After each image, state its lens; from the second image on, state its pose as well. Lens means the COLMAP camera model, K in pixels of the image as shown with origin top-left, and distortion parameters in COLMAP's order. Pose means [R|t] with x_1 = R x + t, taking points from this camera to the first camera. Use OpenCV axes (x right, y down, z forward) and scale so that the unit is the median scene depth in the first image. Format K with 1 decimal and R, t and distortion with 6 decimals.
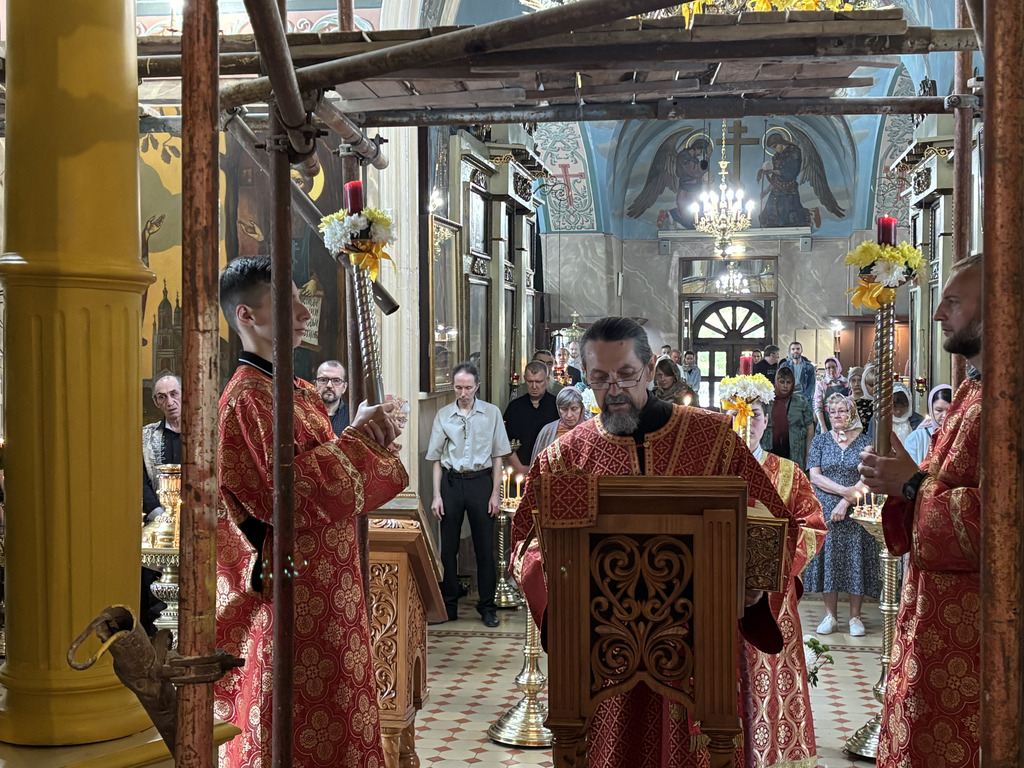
lens RADIAL K [[1525.3, 0, 512.0], [0, 1525.3, 384.0], [0, 0, 1]] dist [0.054574, -0.065514]
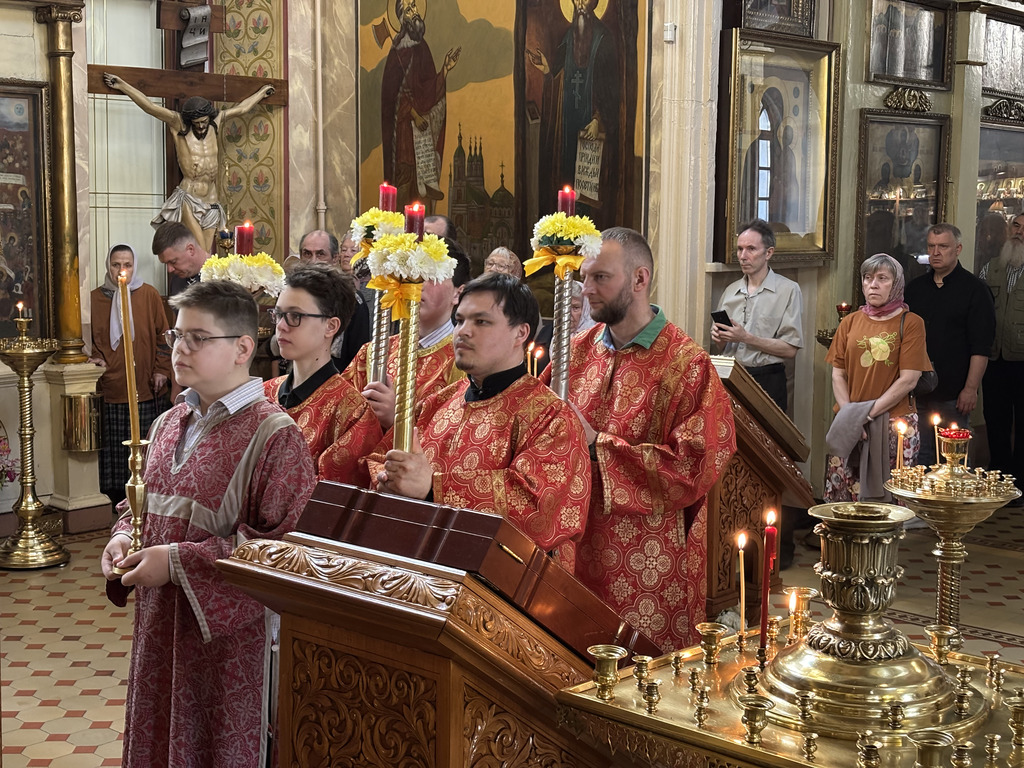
lens RADIAL K [[1539.7, 0, 512.0], [0, 1539.7, 384.0], [0, 0, 1]] dist [0.152665, -0.604758]
pose [[0.825531, 0.074695, -0.559391, 0.153525], [-0.026838, 0.995277, 0.093291, -0.001844], [0.563718, -0.062002, 0.823637, 0.145364]]
